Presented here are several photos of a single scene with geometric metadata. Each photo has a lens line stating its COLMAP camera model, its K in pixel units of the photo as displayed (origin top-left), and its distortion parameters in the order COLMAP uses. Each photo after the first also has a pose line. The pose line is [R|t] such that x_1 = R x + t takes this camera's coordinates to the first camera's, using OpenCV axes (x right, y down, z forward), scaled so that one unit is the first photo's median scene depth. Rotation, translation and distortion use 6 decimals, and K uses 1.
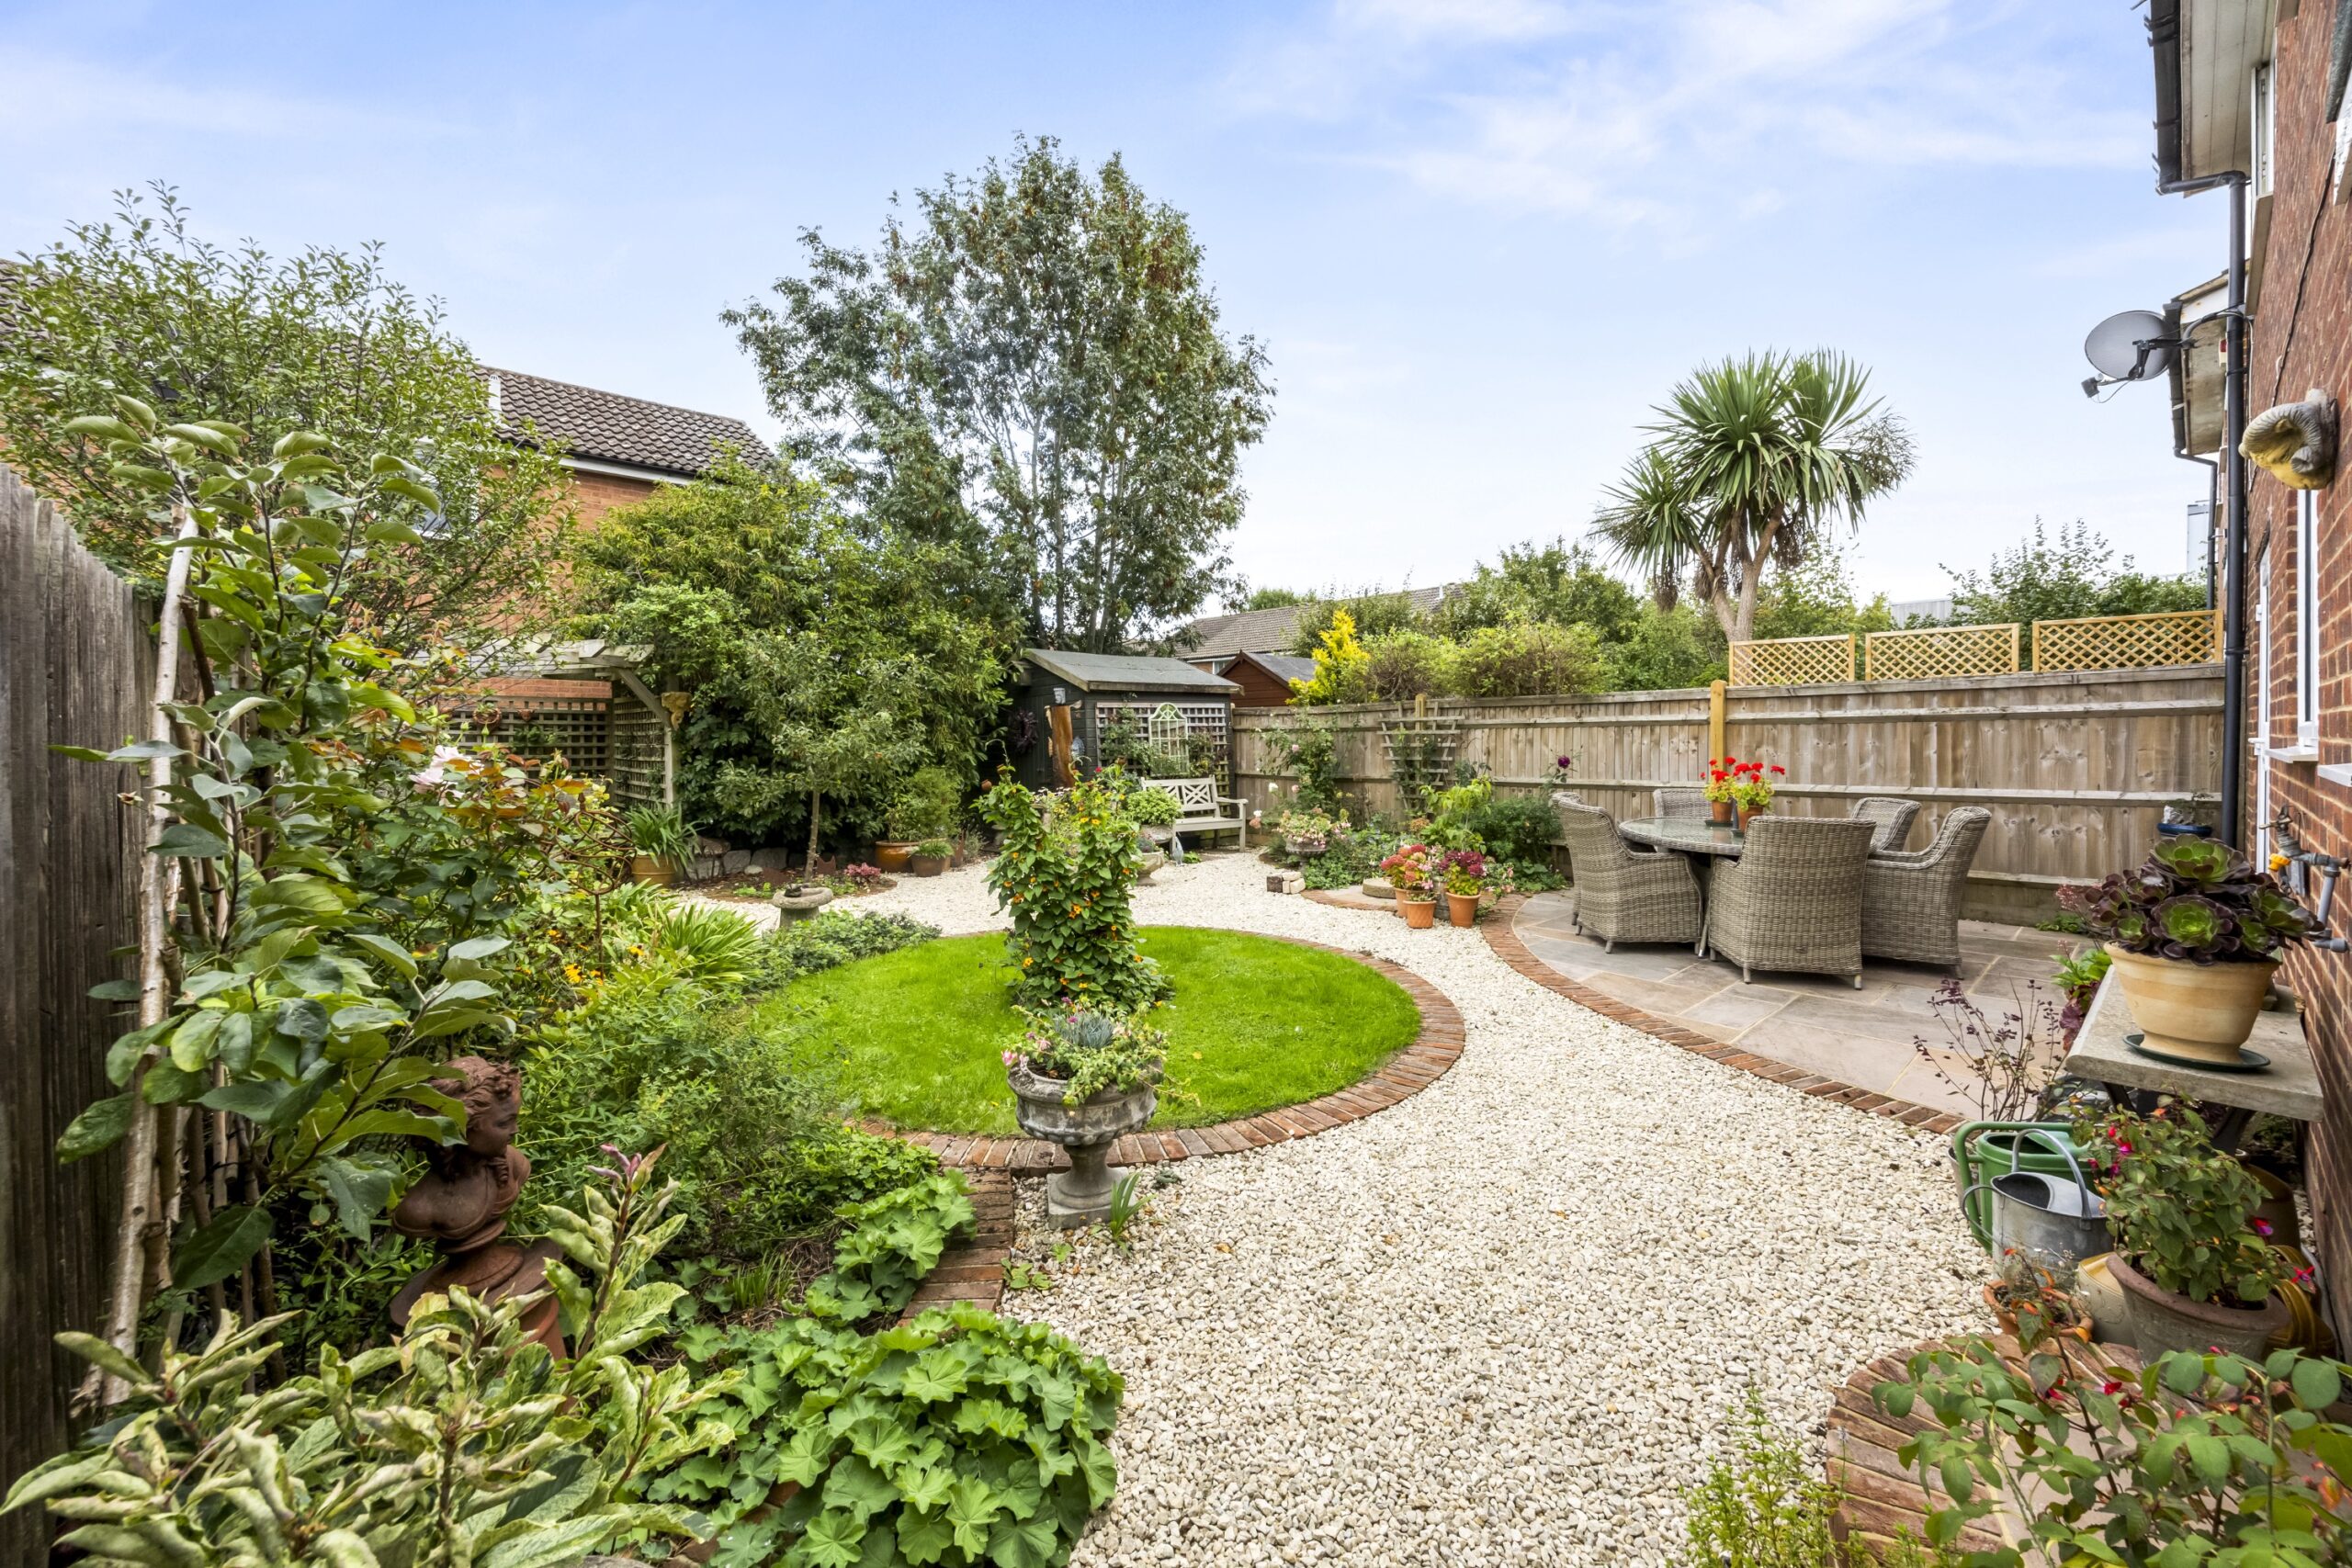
lens RADIAL K [[1010.3, 0, 1176.0], [0, 1010.3, 731.5], [0, 0, 1]] dist [-0.001276, -0.000057]
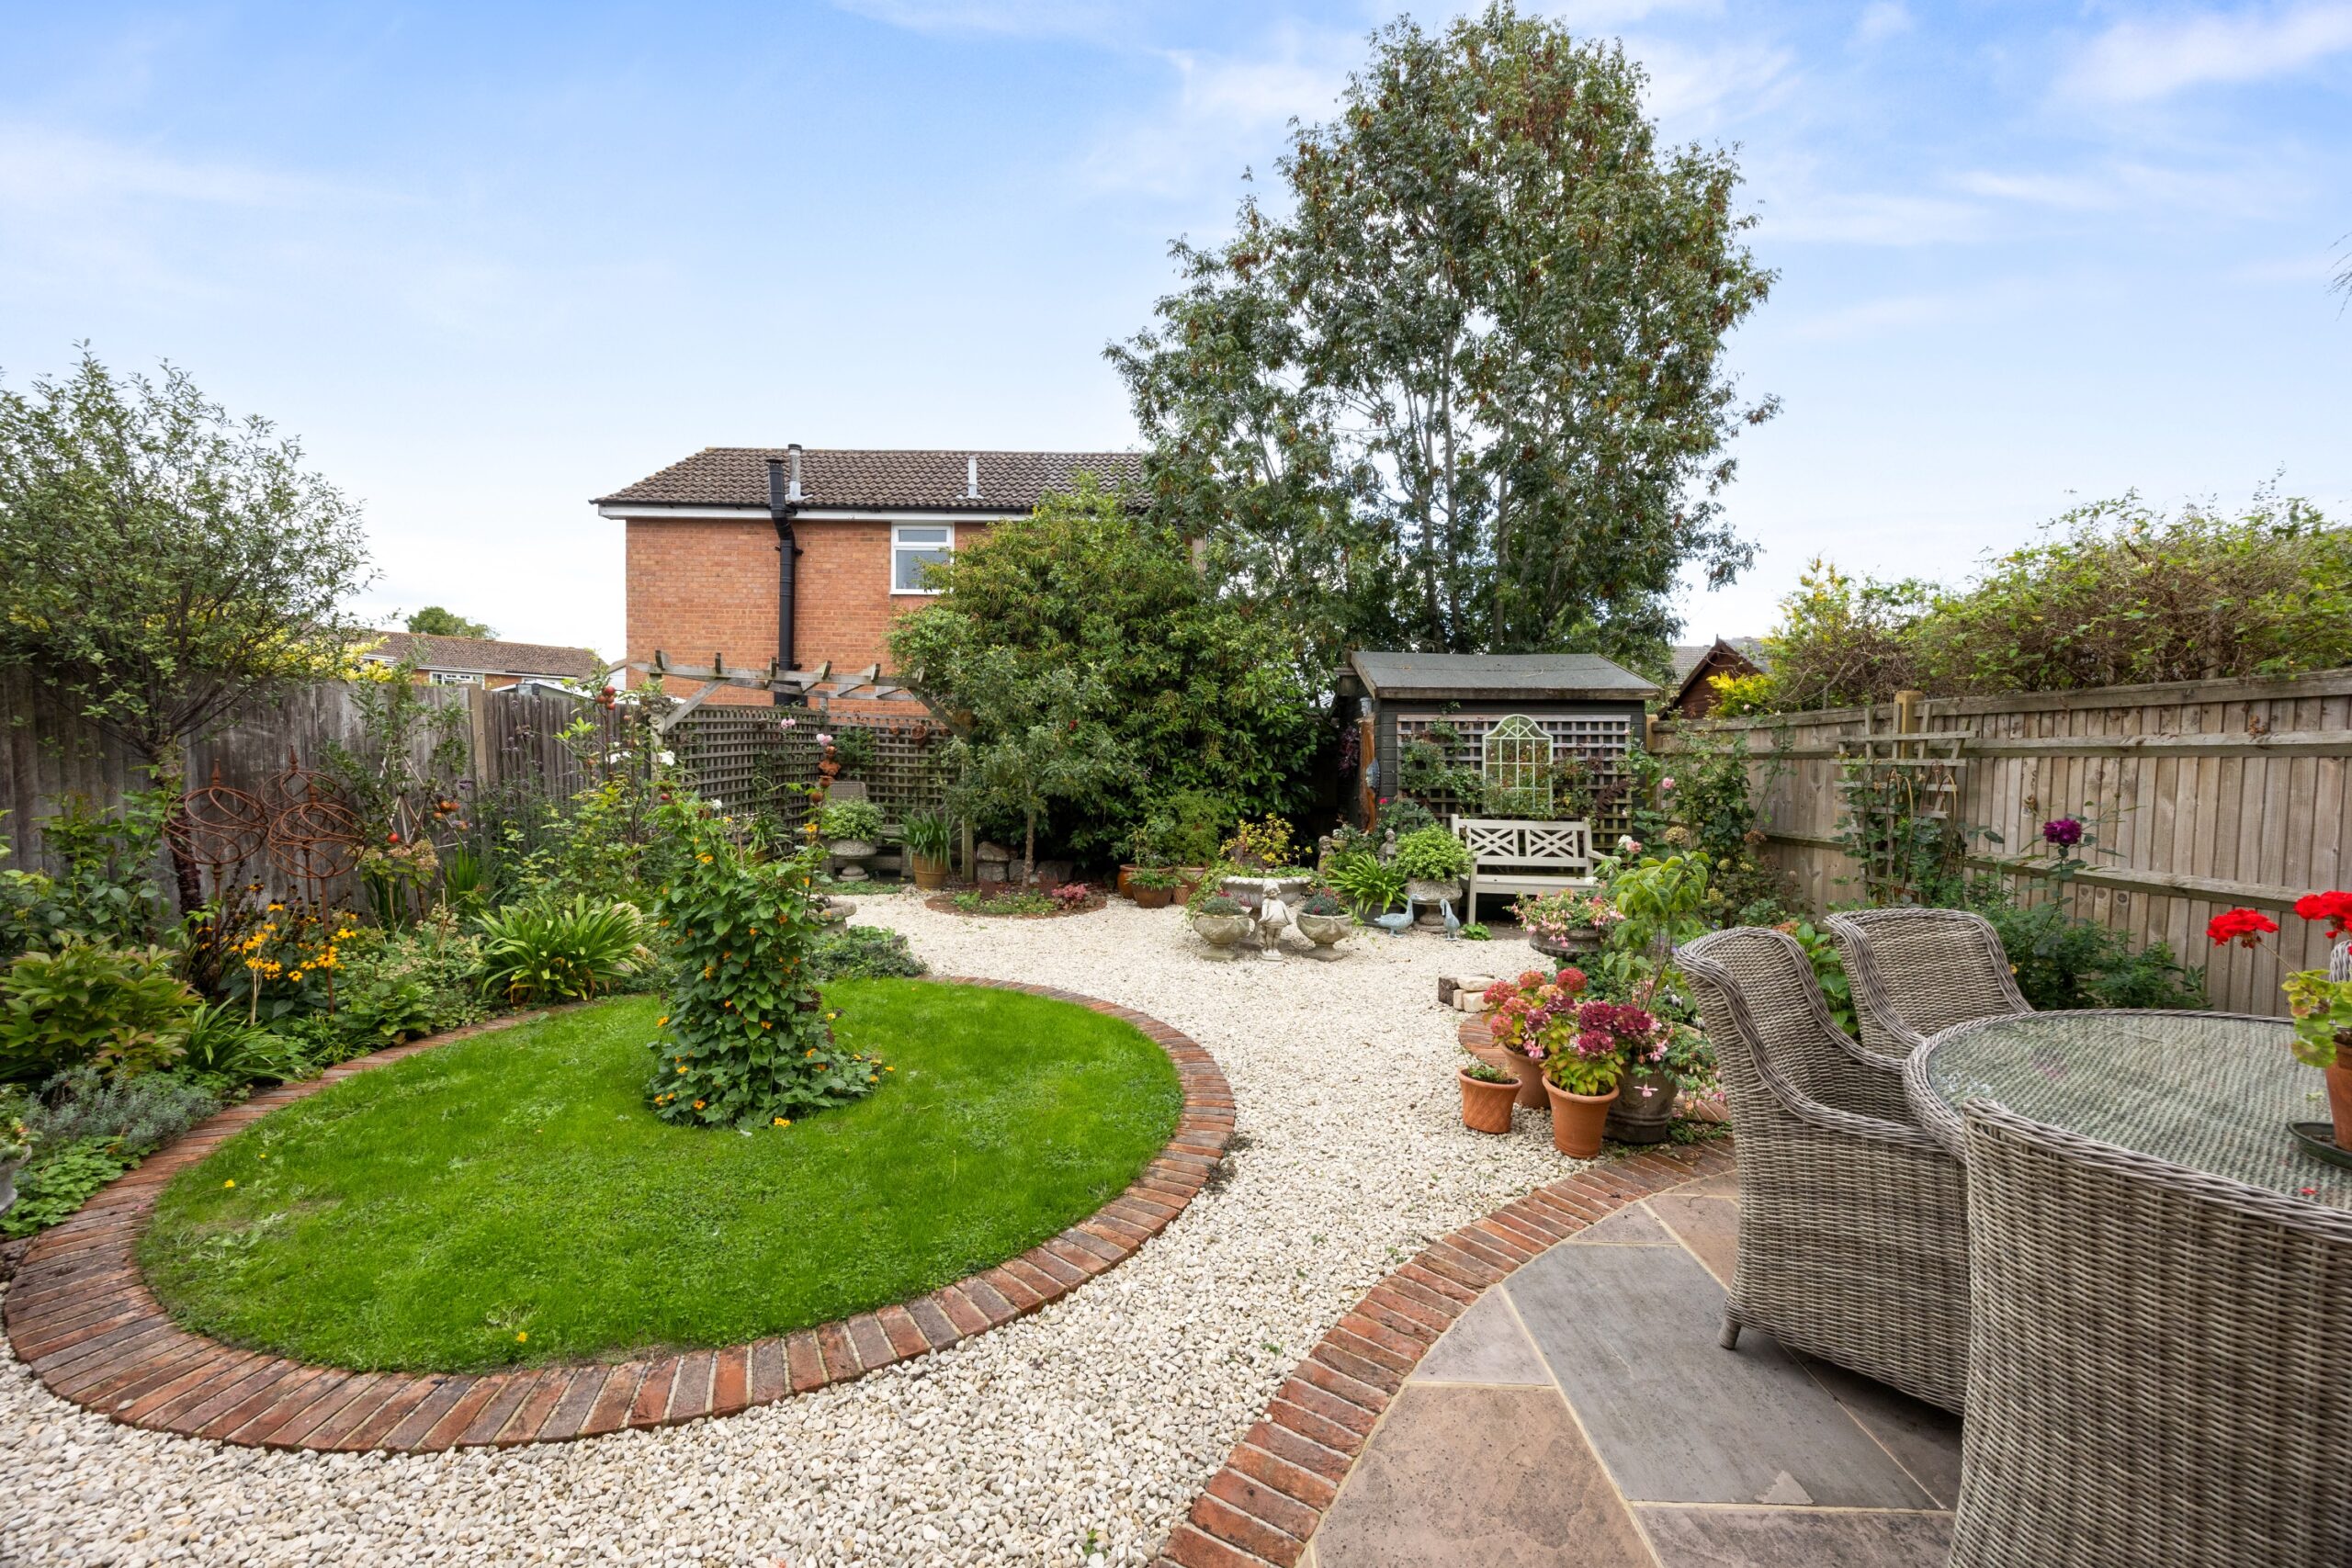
lens RADIAL K [[929.0, 0, 1176.0], [0, 929.0, 784.0], [0, 0, 1]] dist [-0.000181, -0.000034]
pose [[0.687851, 0.039259, -0.724789, 0.330252], [-0.014521, 0.999081, 0.040335, -0.002019], [0.725707, -0.017219, 0.687789, 0.381416]]
